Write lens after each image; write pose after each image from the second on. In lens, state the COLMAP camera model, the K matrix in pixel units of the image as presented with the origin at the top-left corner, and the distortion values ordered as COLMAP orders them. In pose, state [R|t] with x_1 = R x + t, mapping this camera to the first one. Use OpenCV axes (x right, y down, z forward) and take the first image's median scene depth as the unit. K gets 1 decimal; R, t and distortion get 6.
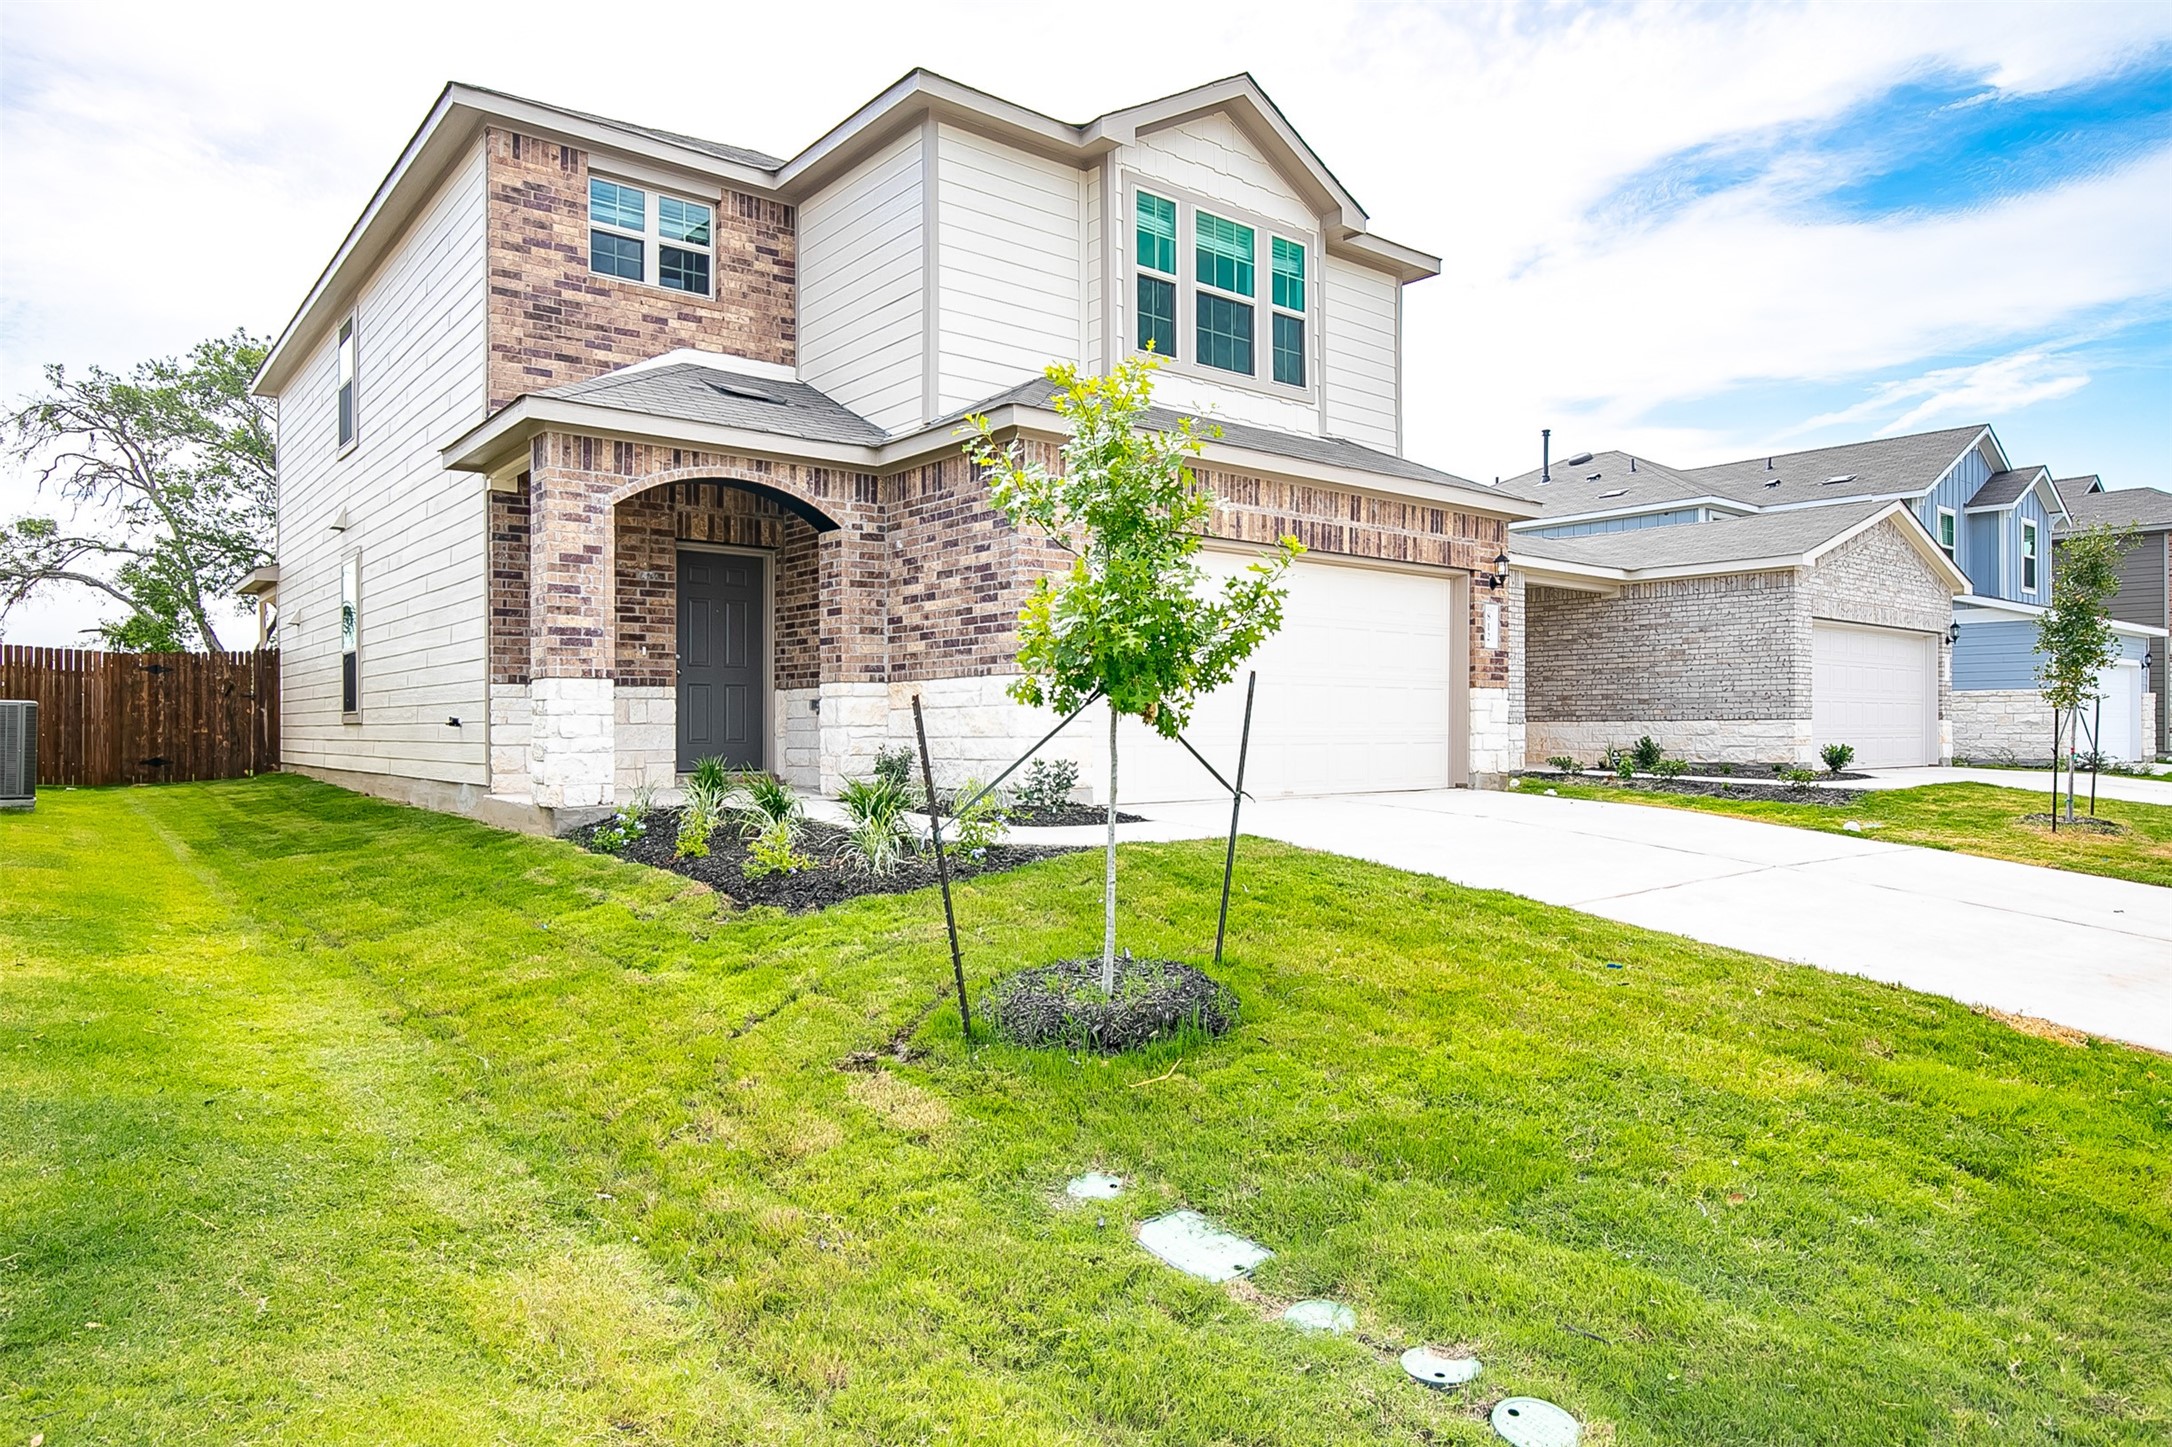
lens RADIAL K [[1330.8, 0, 1086.0], [0, 1330.8, 723.5], [0, 0, 1]] dist [0.001738, 0.024696]
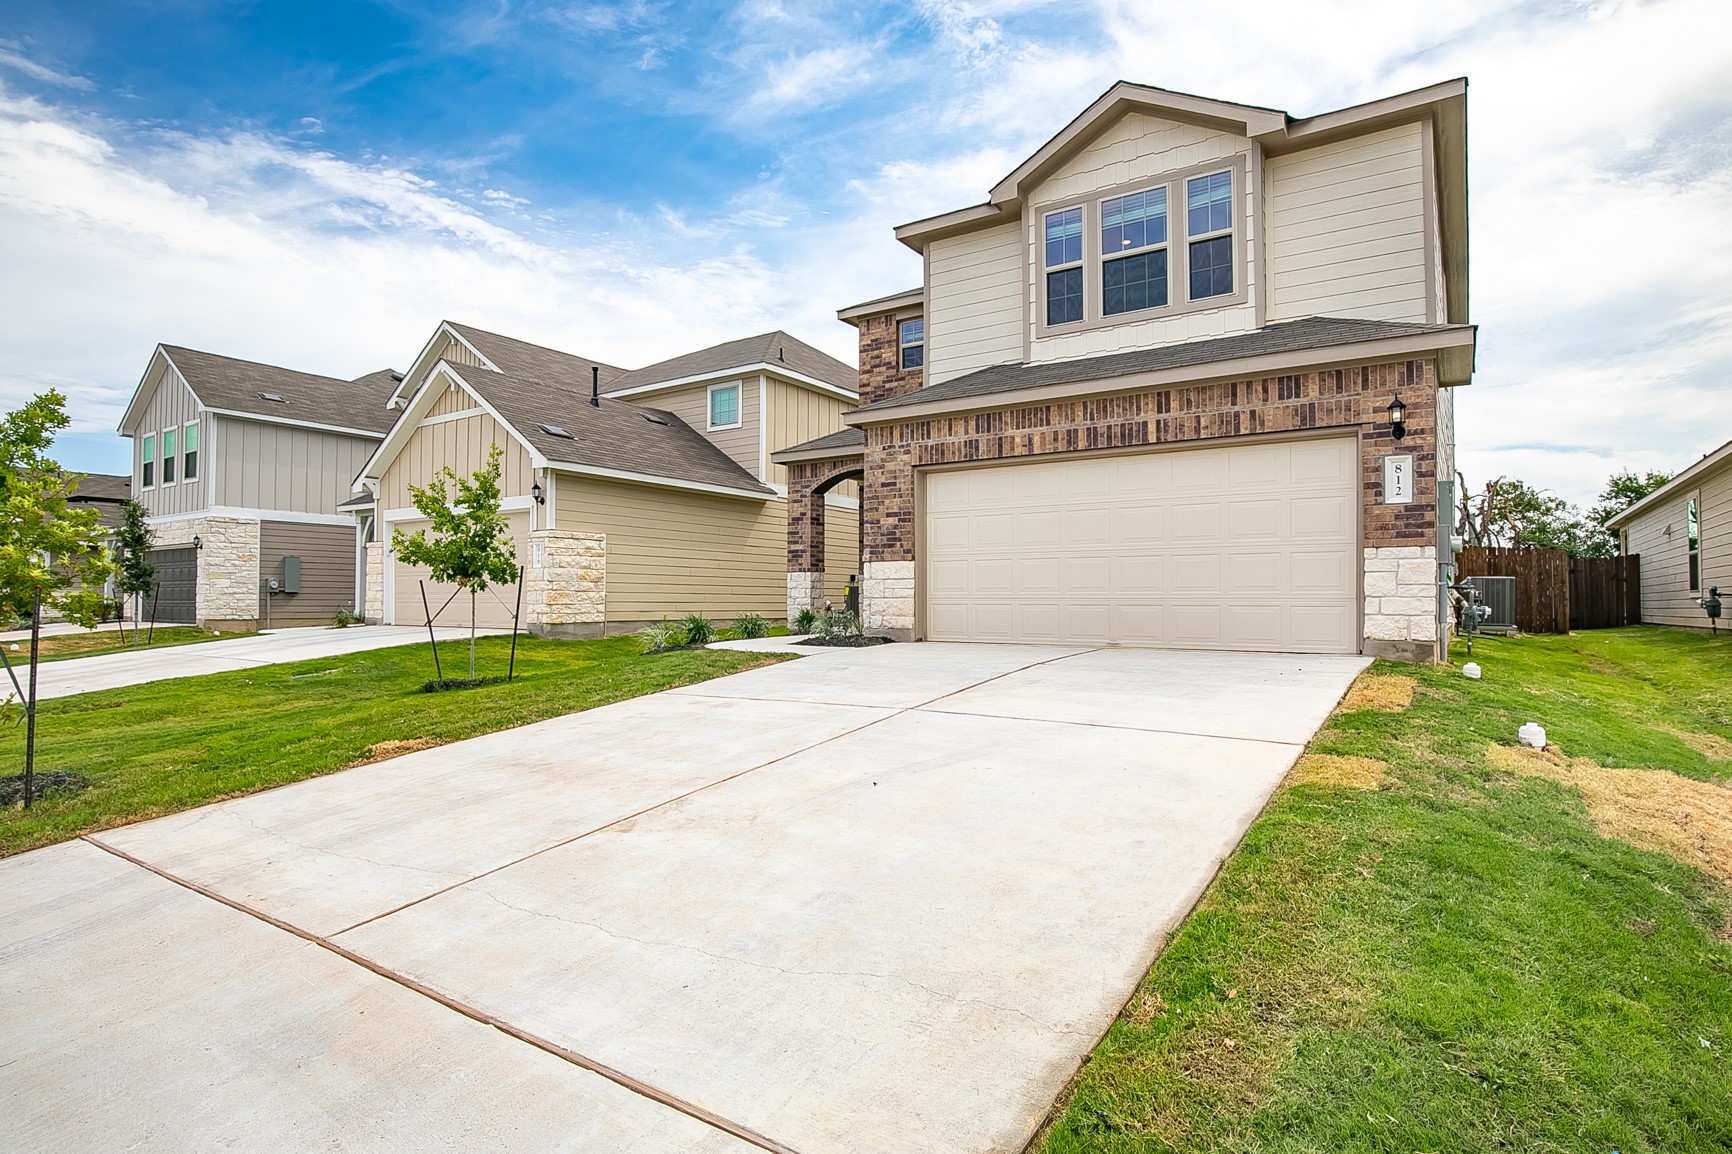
lens RADIAL K [[900.3, 0, 866.0], [0, 900.3, 577.0], [0, 0, 1]] dist [0.000100, -0.000023]
pose [[0.300456, -0.025675, -0.953450, 0.868356], [0.000976, 0.999645, -0.026611, 0.011113], [0.953795, 0.007065, 0.300375, 0.518220]]
